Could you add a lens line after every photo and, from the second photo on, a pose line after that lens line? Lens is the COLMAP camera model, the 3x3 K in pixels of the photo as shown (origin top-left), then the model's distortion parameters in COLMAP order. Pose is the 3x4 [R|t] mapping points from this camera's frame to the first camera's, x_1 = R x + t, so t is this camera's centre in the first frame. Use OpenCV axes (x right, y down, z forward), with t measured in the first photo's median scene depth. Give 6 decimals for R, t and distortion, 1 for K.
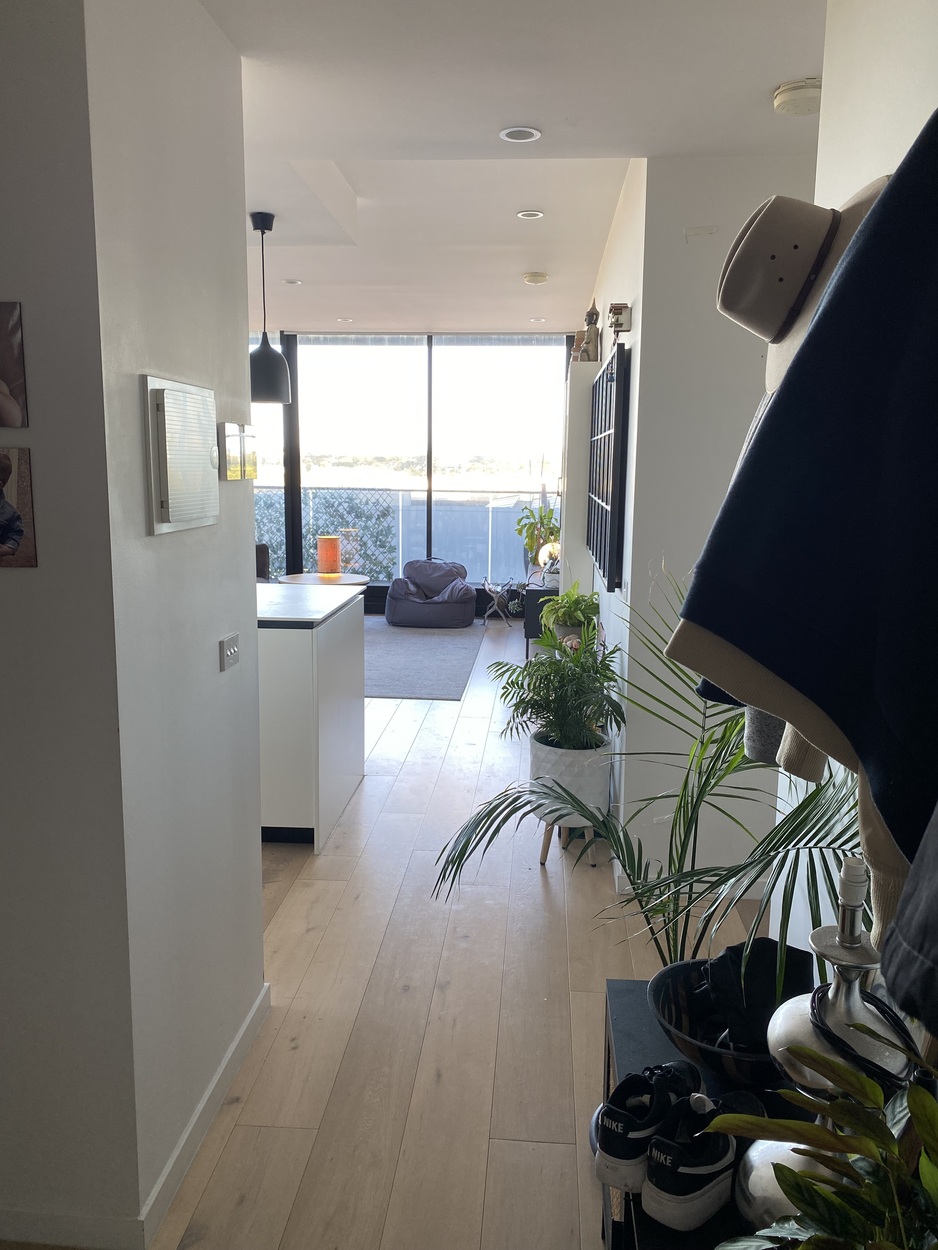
lens RADIAL K [[936.7, 0, 469.0], [0, 936.7, 625.0], [0, 0, 1]] dist [0.022312, -0.002337]
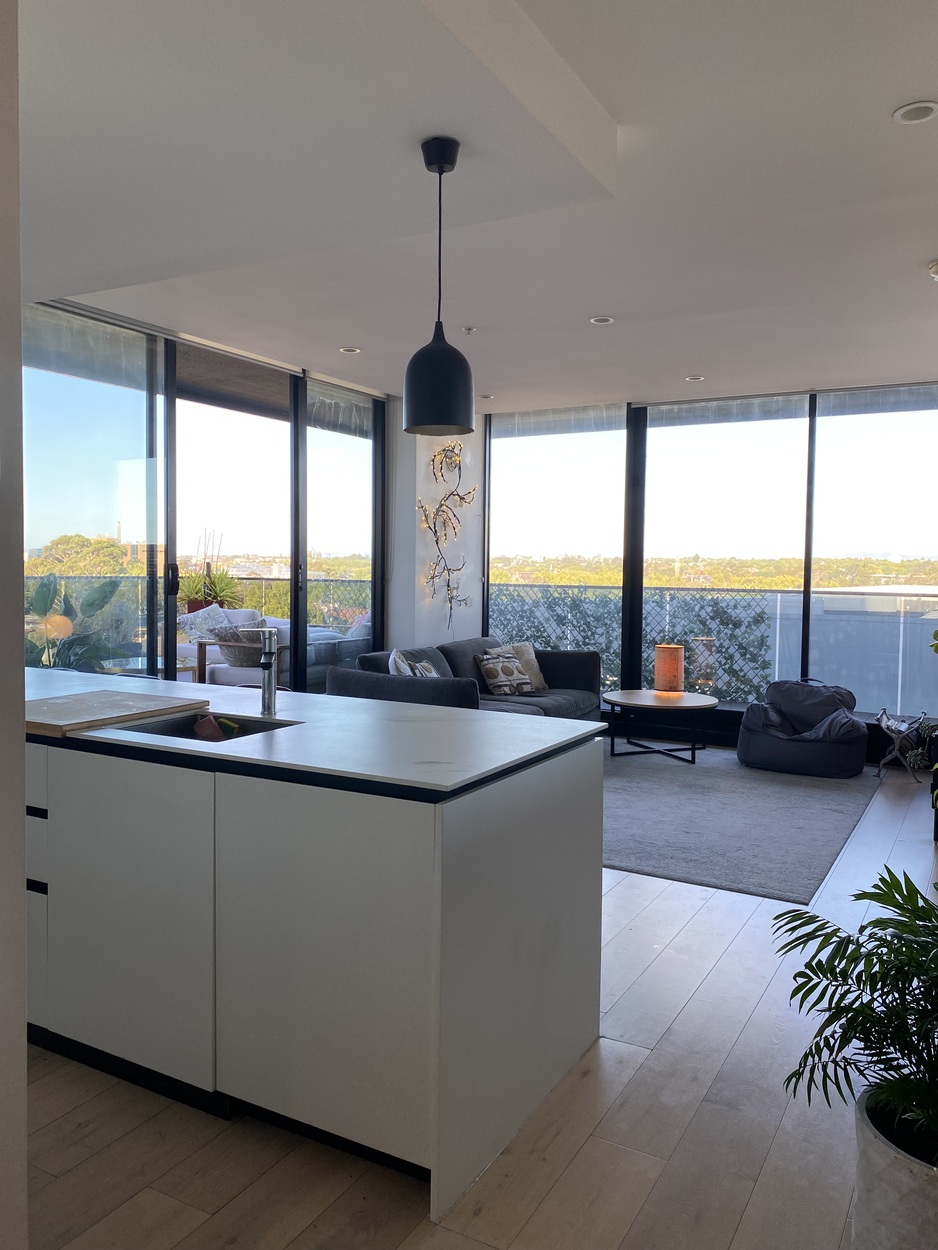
lens RADIAL K [[936.7, 0, 469.0], [0, 936.7, 625.0], [0, 0, 1]] dist [0.022312, -0.002337]
pose [[0.904419, 0.021846, -0.426086, 0.029628], [-0.071079, 0.992446, -0.099989, -0.016544], [0.420683, 0.120717, 0.899140, 0.172128]]
